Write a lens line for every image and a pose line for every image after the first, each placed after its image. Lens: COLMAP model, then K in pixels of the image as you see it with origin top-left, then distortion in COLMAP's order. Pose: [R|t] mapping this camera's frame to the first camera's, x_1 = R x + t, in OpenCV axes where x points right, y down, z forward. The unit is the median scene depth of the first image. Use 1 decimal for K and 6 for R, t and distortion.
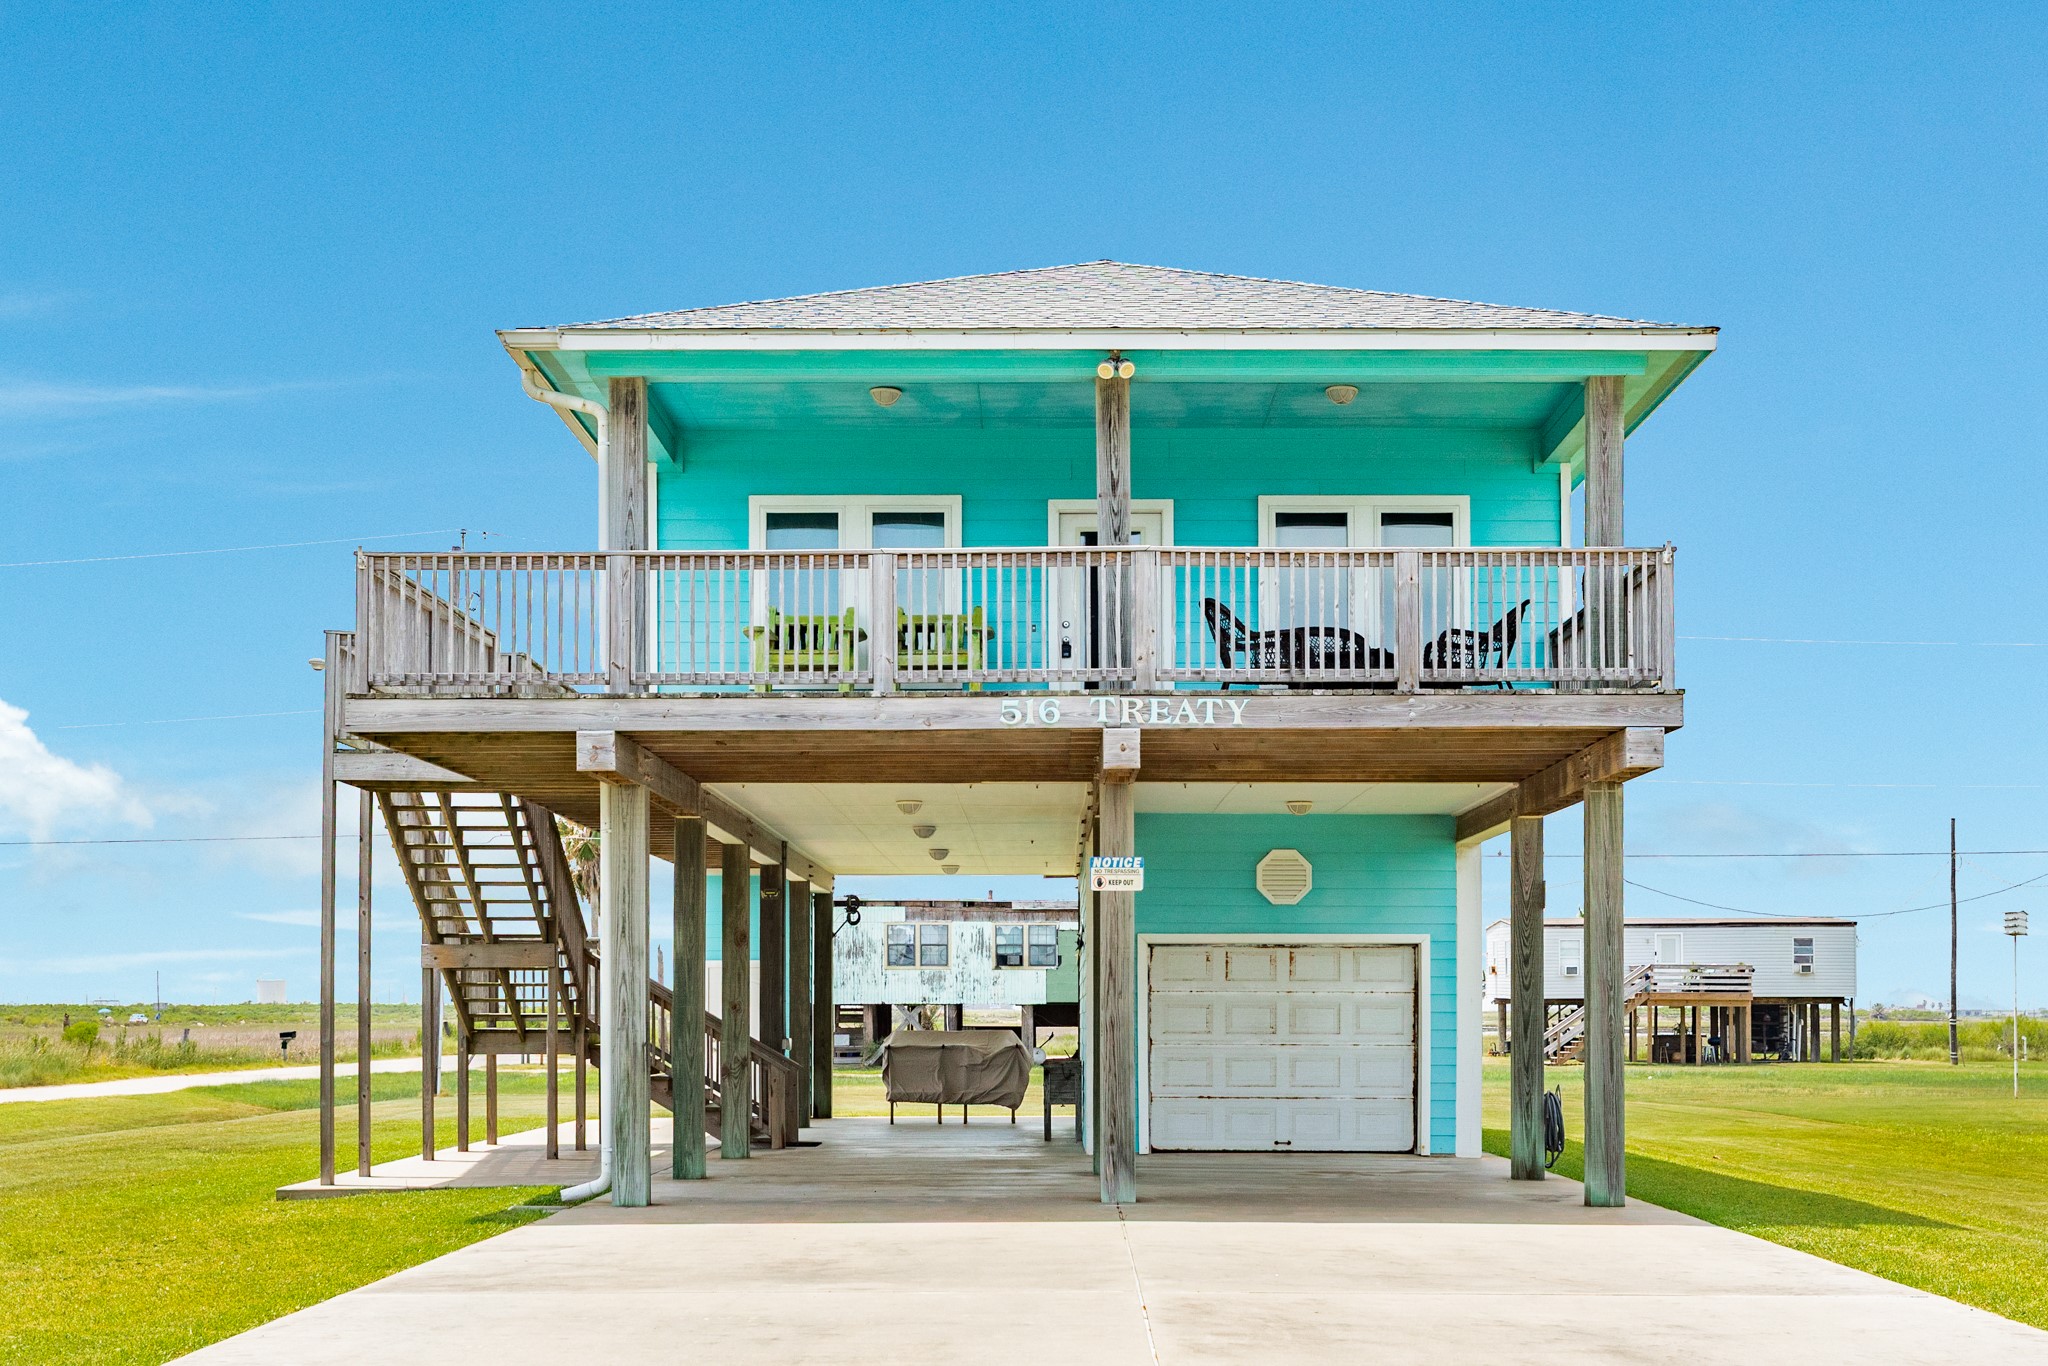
lens RADIAL K [[2609.0, 0, 1123.3], [0, 2609.0, 691.0], [0, 0, 1]] dist [-0.008797, -0.013575]
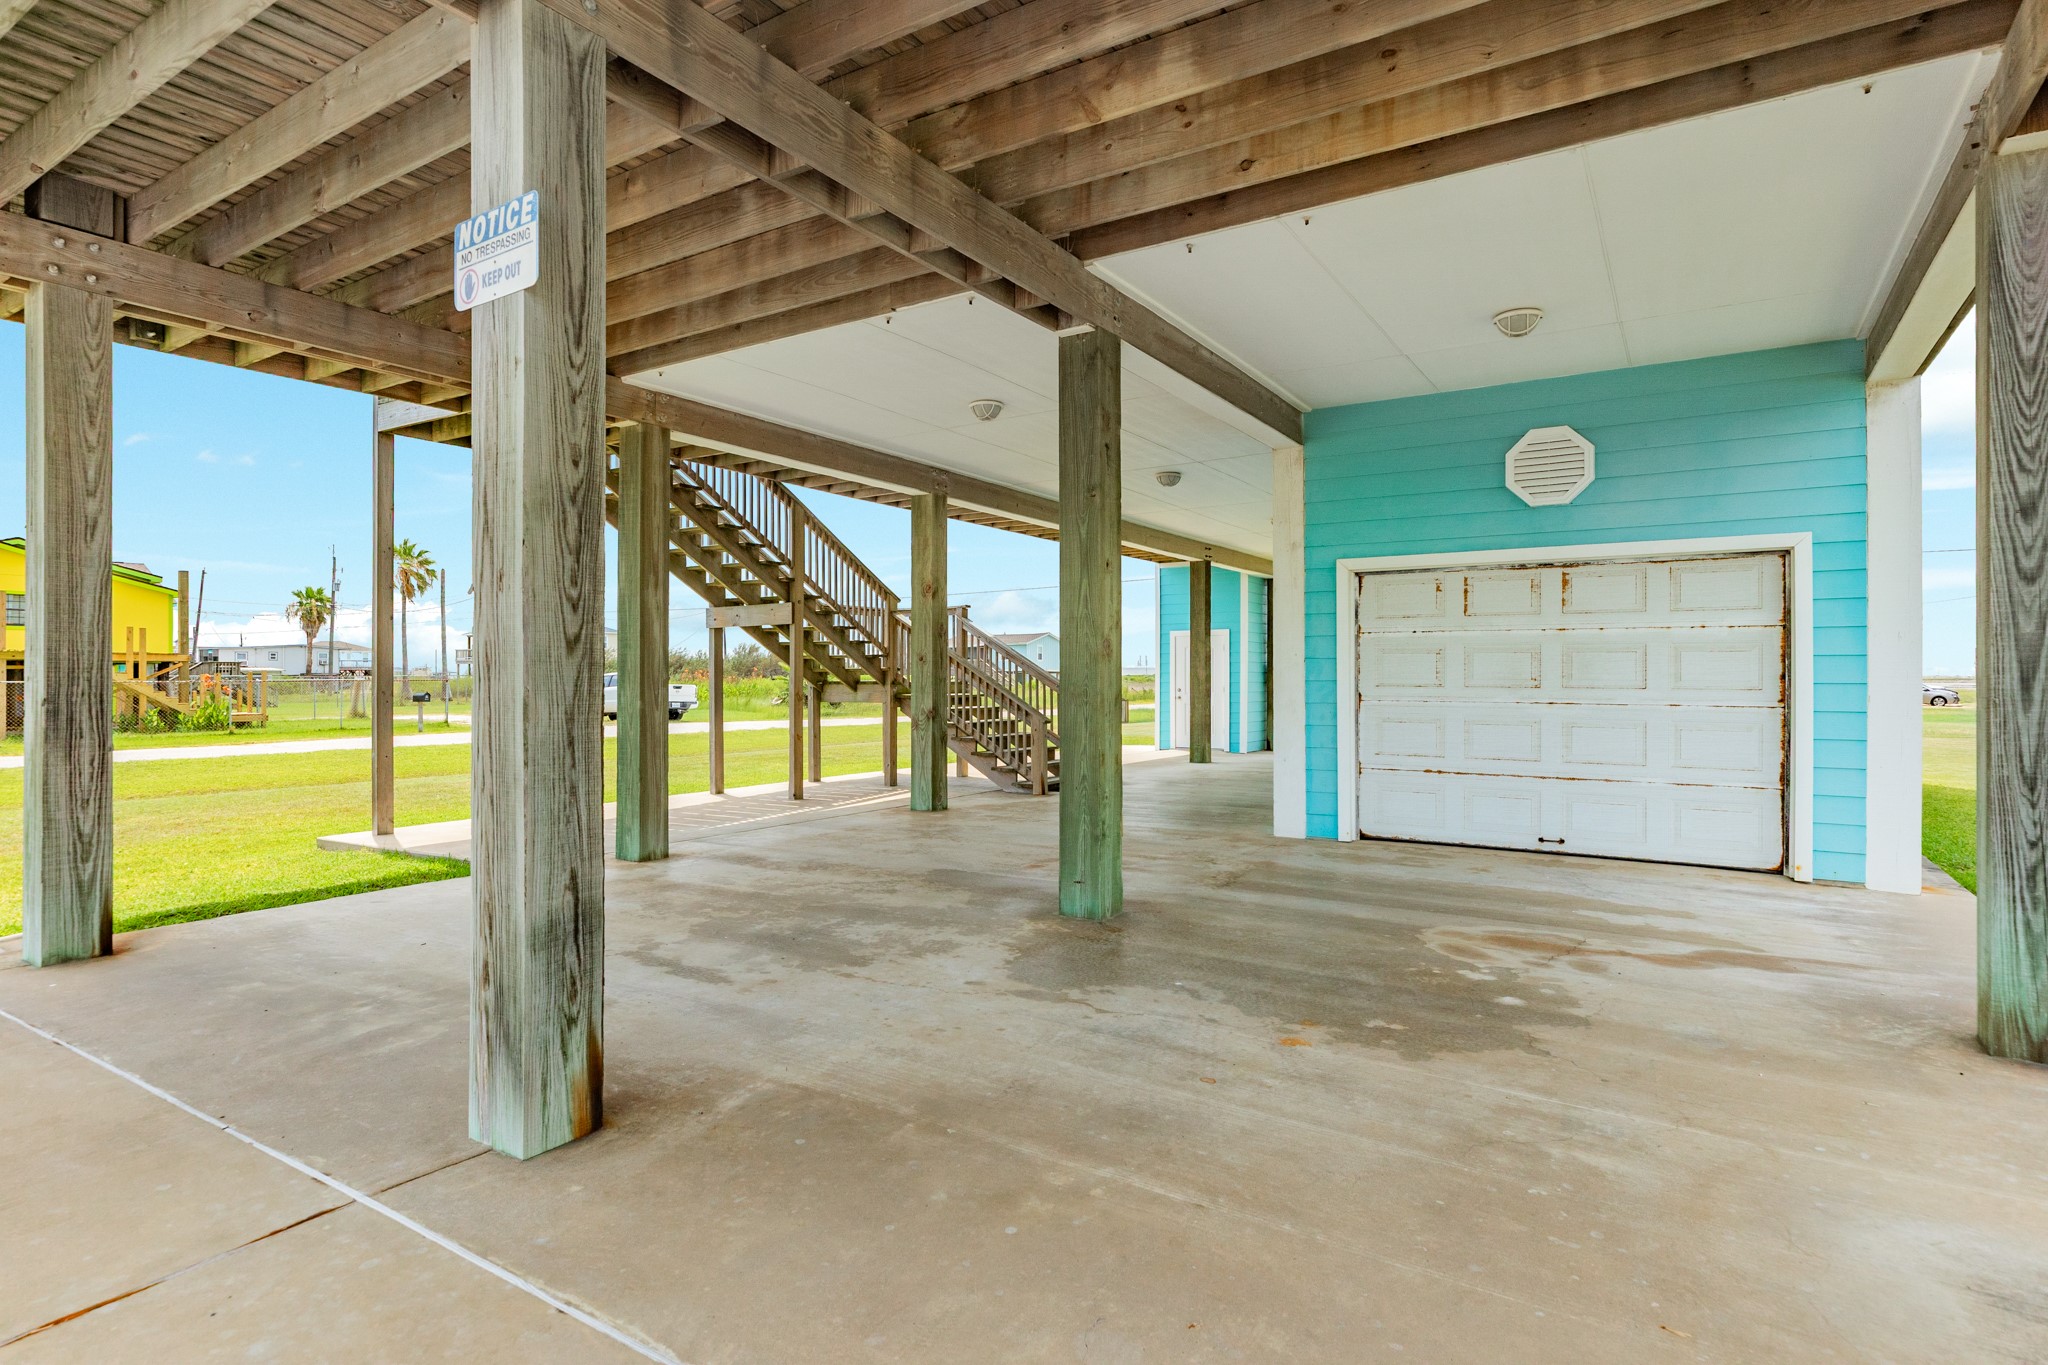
lens RADIAL K [[1067.5, 0, 988.4], [0, 1067.5, 652.8], [0, 0, 1]] dist [-0.000249, -0.000354]
pose [[0.814893, -0.013720, -0.579450, 0.118994], [0.070898, 0.994572, 0.076157, 0.100978], [0.575259, -0.103141, 0.811442, 0.769649]]
